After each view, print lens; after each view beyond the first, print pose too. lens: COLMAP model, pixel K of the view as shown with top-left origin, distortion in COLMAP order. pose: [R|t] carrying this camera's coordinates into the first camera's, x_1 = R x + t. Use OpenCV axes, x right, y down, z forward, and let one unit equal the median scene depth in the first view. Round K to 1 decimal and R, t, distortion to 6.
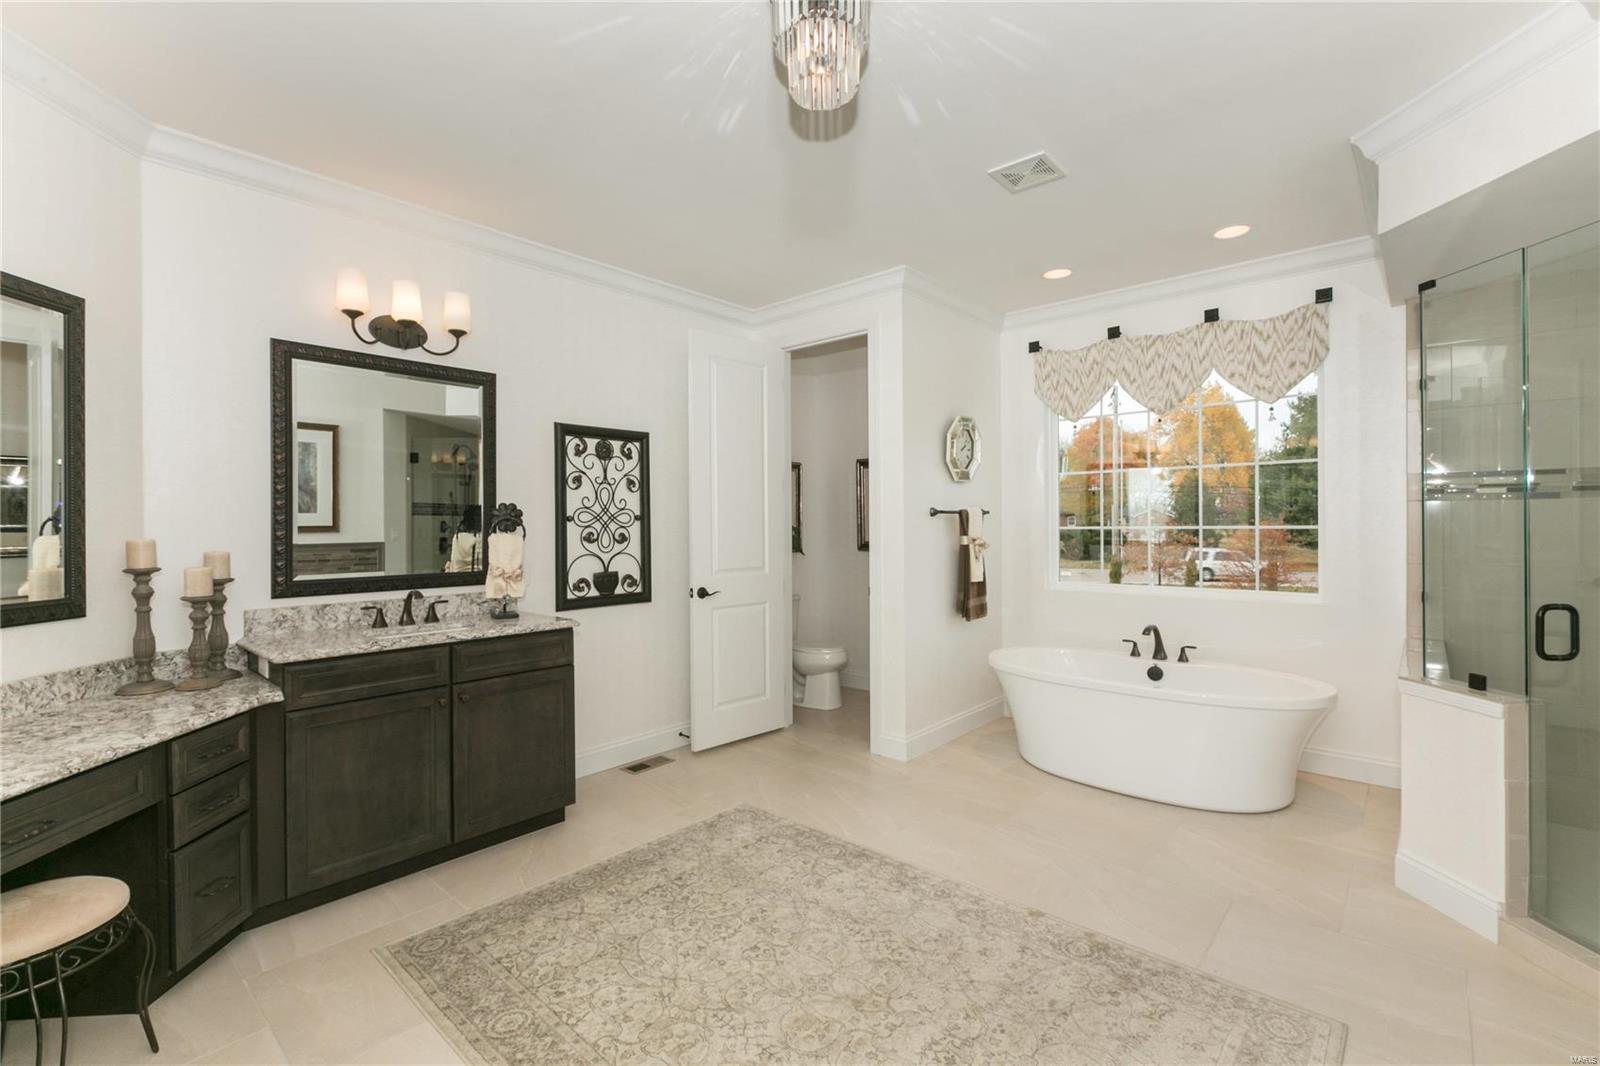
lens RADIAL K [[709.5, 0, 798.5], [0, 709.5, 523.7], [0, 0, 1]] dist [0.001328, 0.000654]
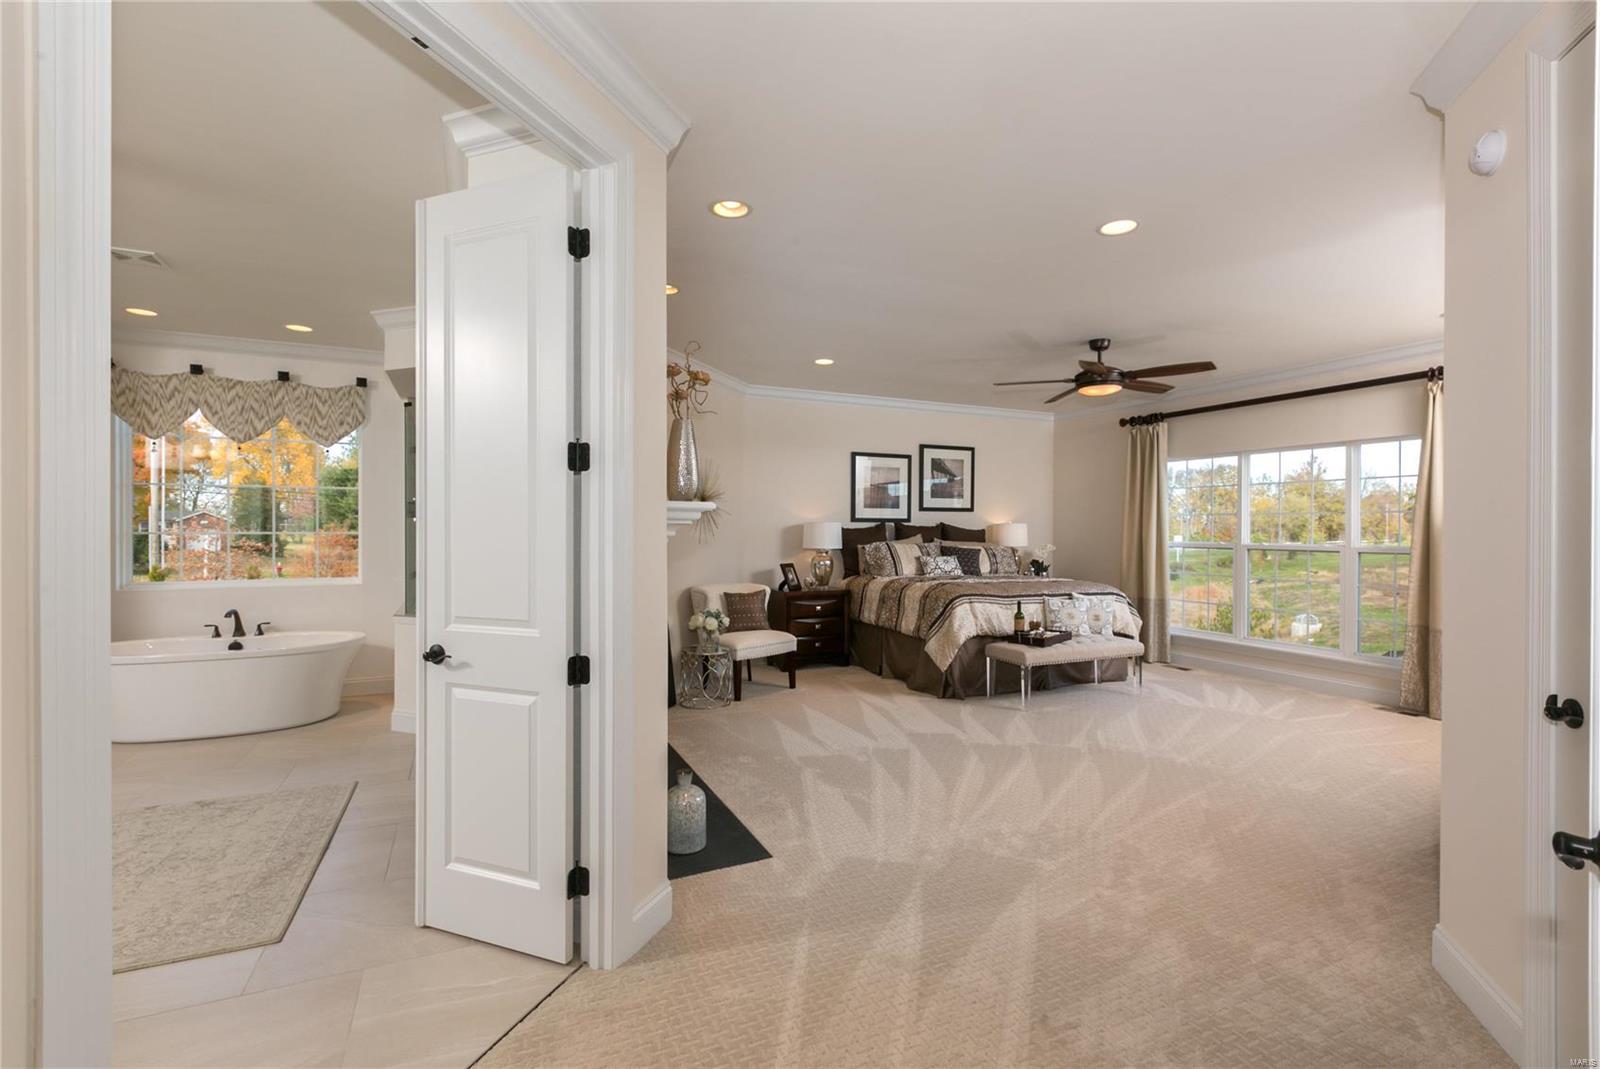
lens RADIAL K [[713.2, 0, 800.0], [0, 713.2, 534.5], [0, 0, 1]] dist [-0.000909, -0.000241]
pose [[0.398062, 0.000304, 0.917358, -0.268063], [-0.006489, 0.999976, 0.002484, -0.001461], [-0.917335, -0.006941, 0.398055, -0.438466]]
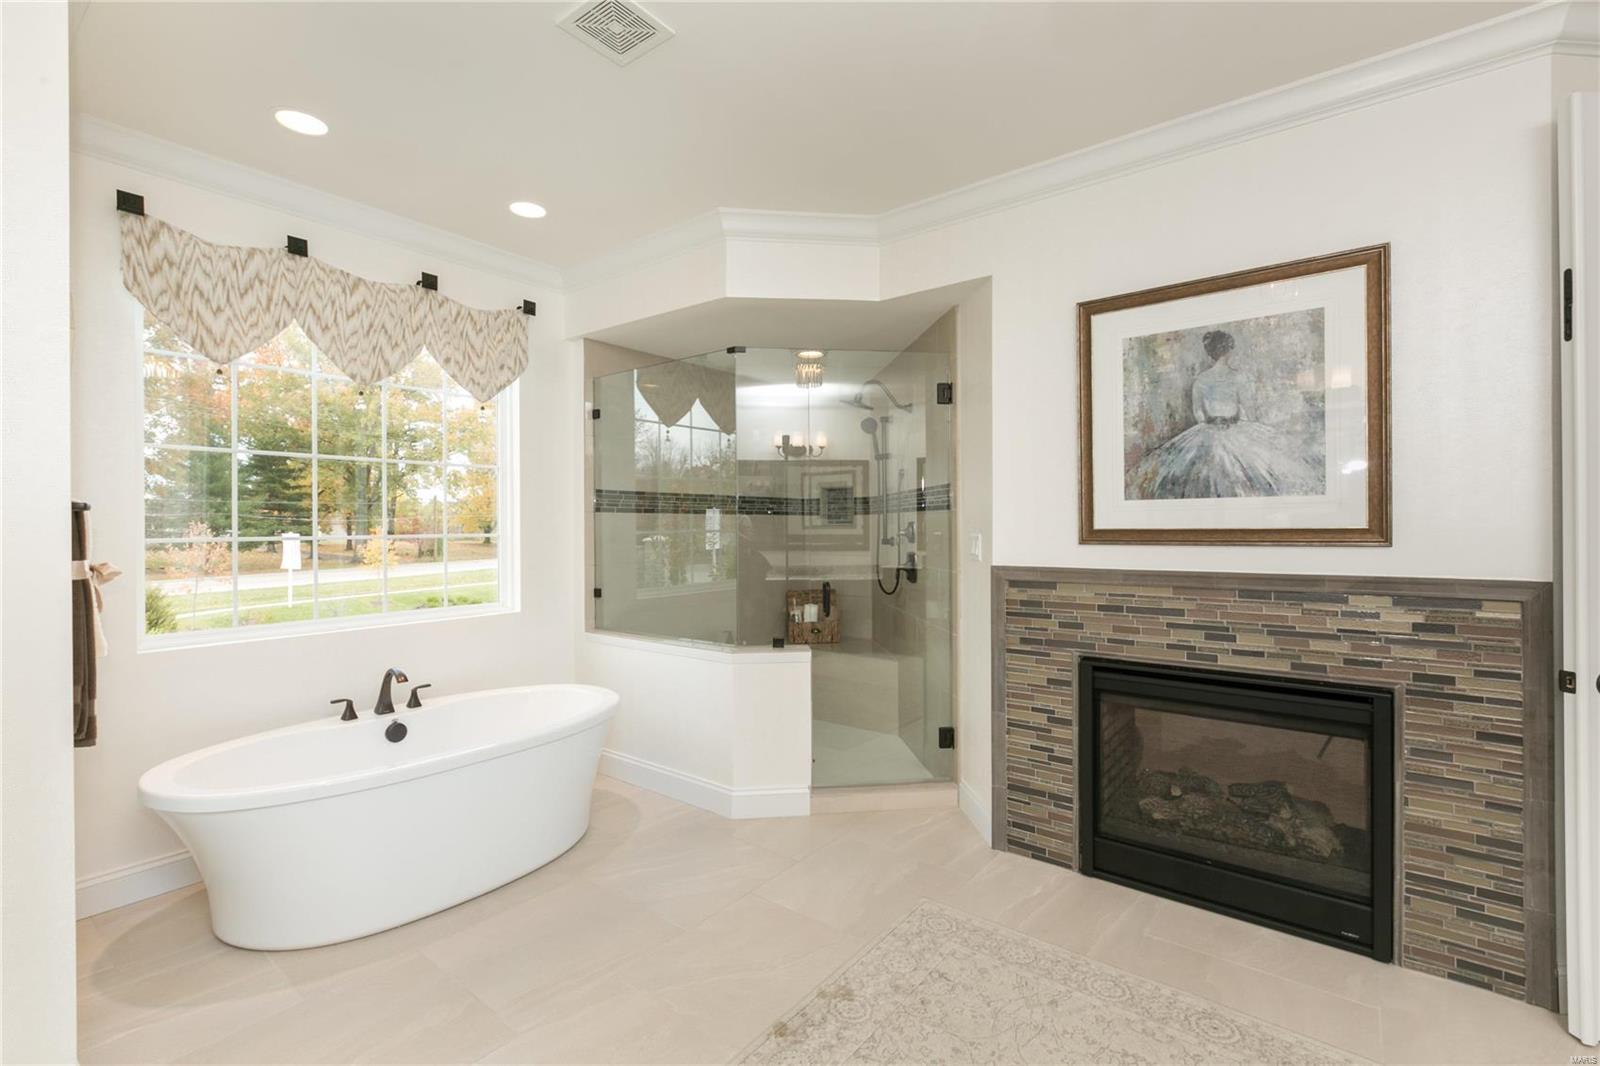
lens RADIAL K [[709.5, 0, 798.5], [0, 709.5, 523.7], [0, 0, 1]] dist [0.001328, 0.000654]
pose [[-0.069773, 0.007830, 0.997532, -0.271831], [0.003175, 0.999966, -0.007627, -0.001918], [-0.997558, 0.002635, -0.069795, 0.619345]]
